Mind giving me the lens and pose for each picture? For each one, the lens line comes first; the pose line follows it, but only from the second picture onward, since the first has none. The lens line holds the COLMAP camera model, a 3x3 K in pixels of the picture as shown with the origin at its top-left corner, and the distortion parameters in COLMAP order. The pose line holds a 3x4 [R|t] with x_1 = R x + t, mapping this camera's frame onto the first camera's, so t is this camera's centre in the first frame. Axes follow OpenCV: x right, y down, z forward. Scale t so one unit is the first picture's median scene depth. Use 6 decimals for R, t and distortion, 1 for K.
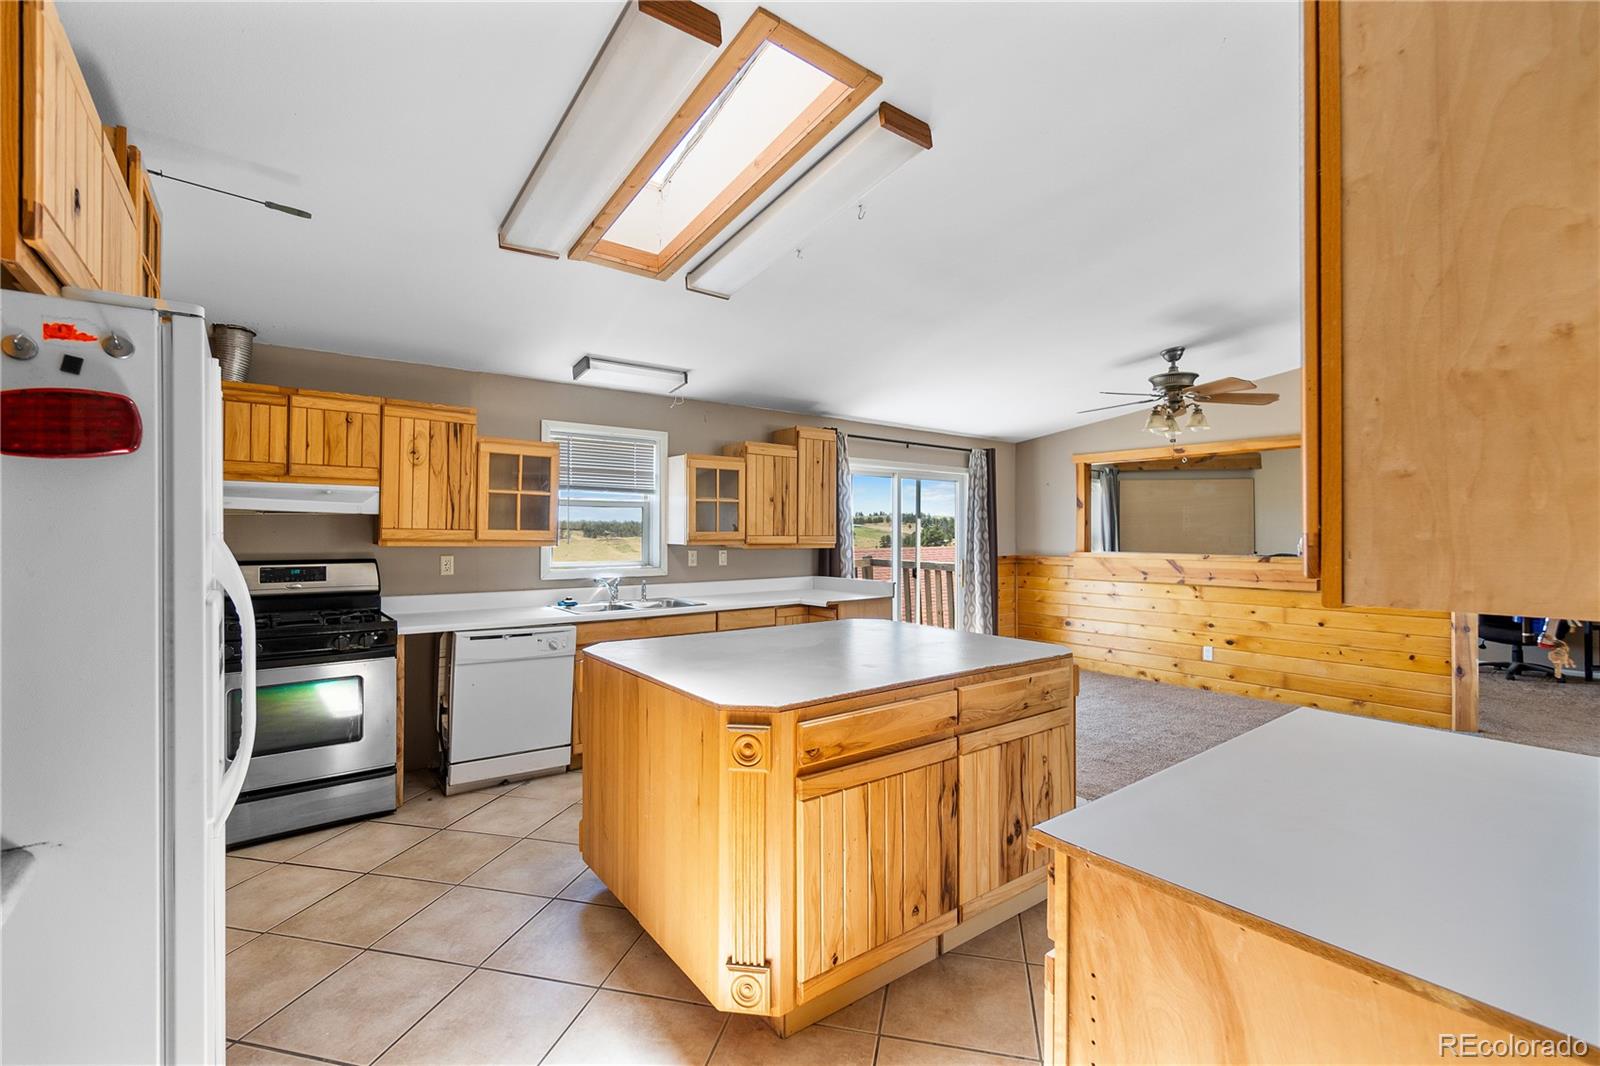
lens RADIAL K [[707.6, 0, 794.7], [0, 707.6, 529.4], [0, 0, 1]] dist [-0.004472, -0.000246]
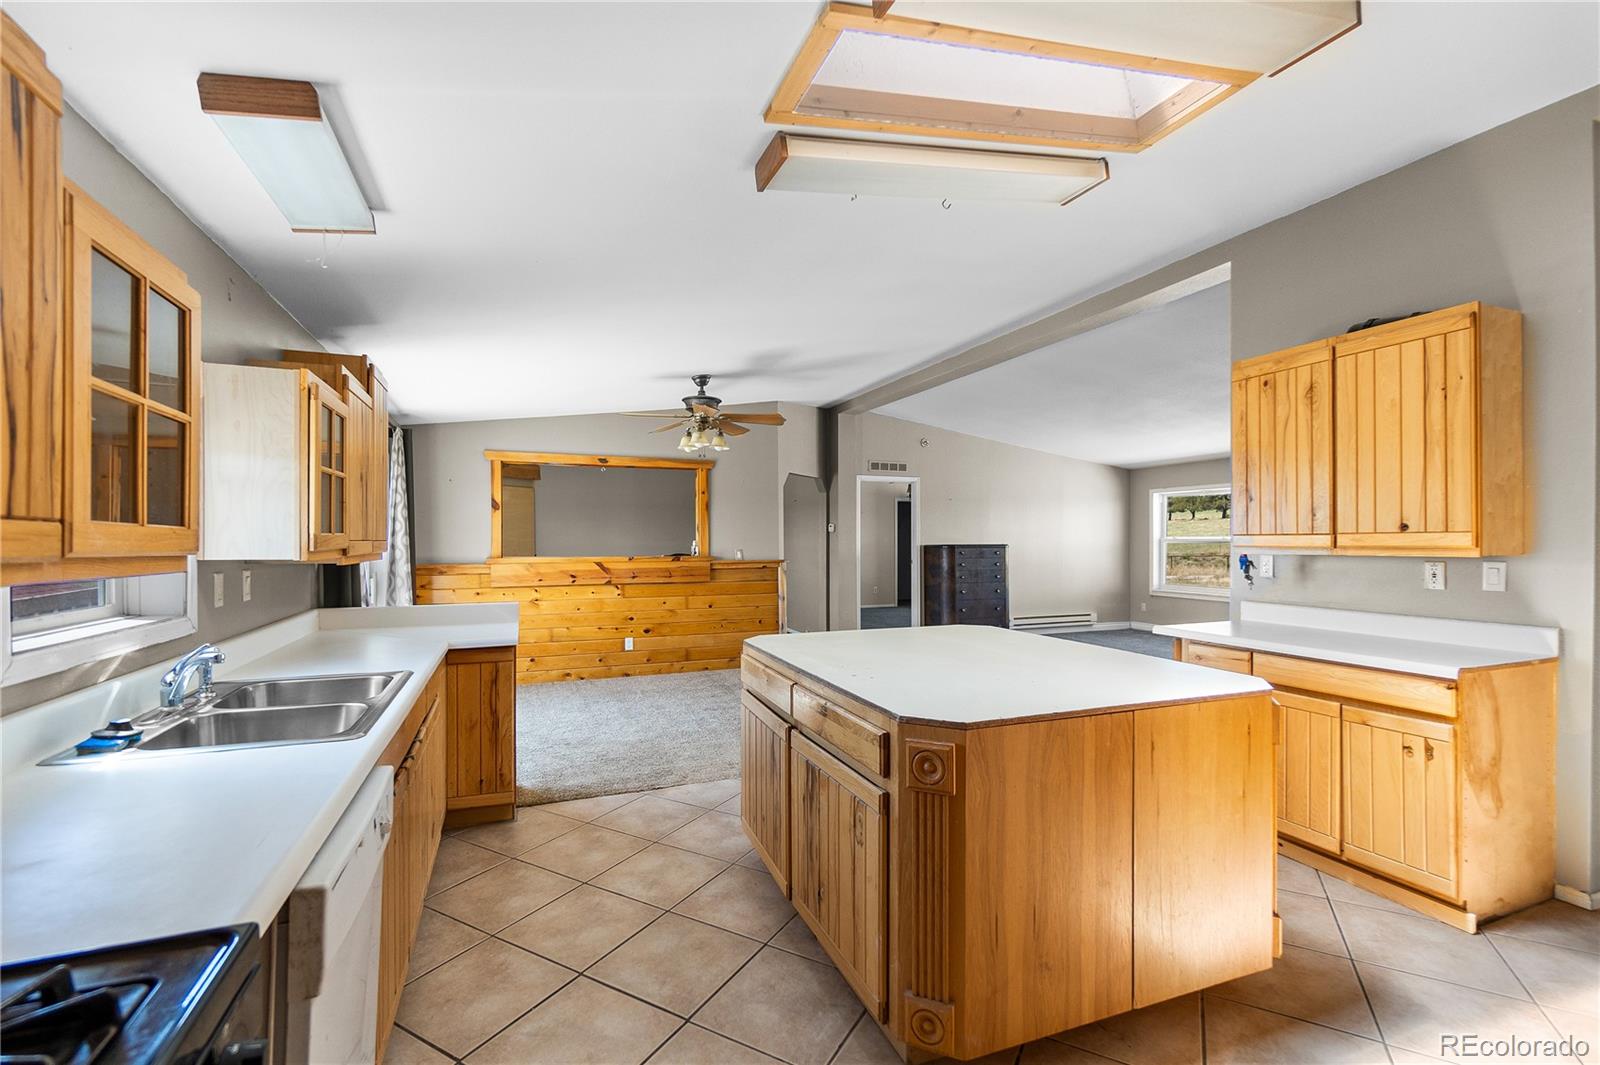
lens RADIAL K [[707.6, 0, 789.6], [0, 707.6, 534.2], [0, 0, 1]] dist [-0.004472, -0.000246]
pose [[0.290782, 0.002293, 0.956787, -0.482306], [0.000889, 0.999996, -0.002666, 0.004790], [-0.956789, 0.001626, 0.290779, 0.493634]]
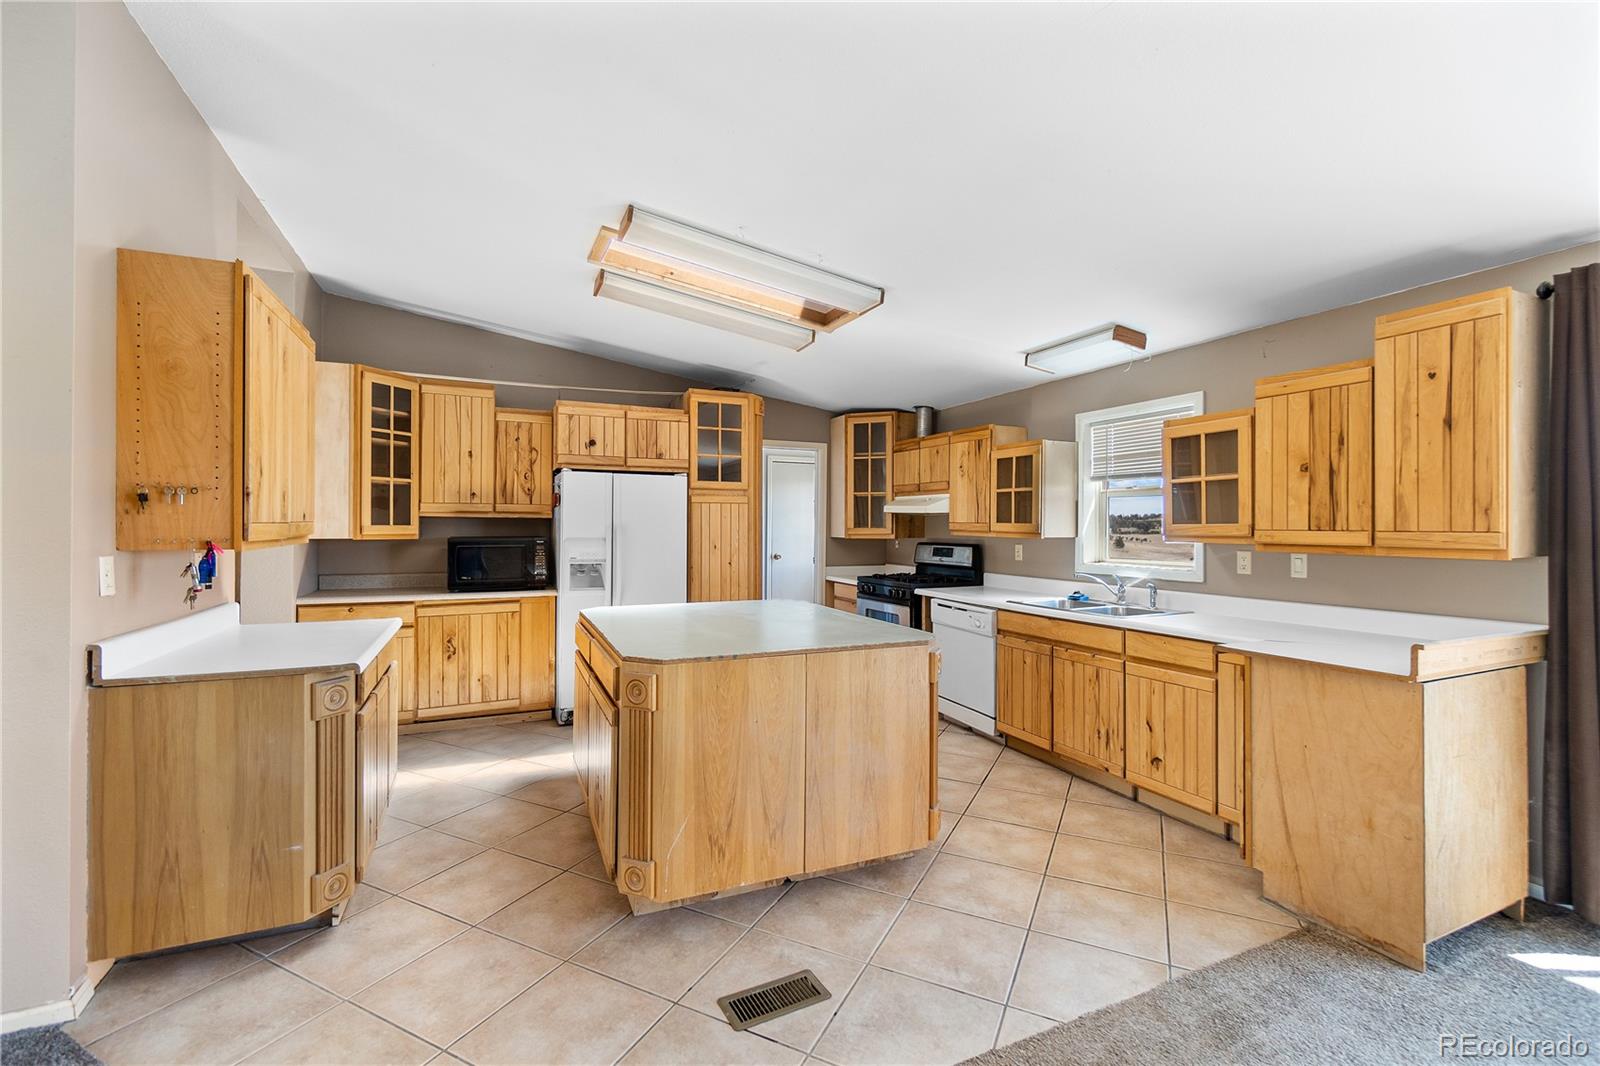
lens RADIAL K [[707.6, 0, 804.4], [0, 707.6, 526.1], [0, 0, 1]] dist [-0.004472, -0.000246]
pose [[-0.229594, -0.003485, -0.973280, 0.613802], [-0.000989, 0.999994, -0.003347, 0.007738], [0.973286, 0.000194, -0.229596, 0.724547]]
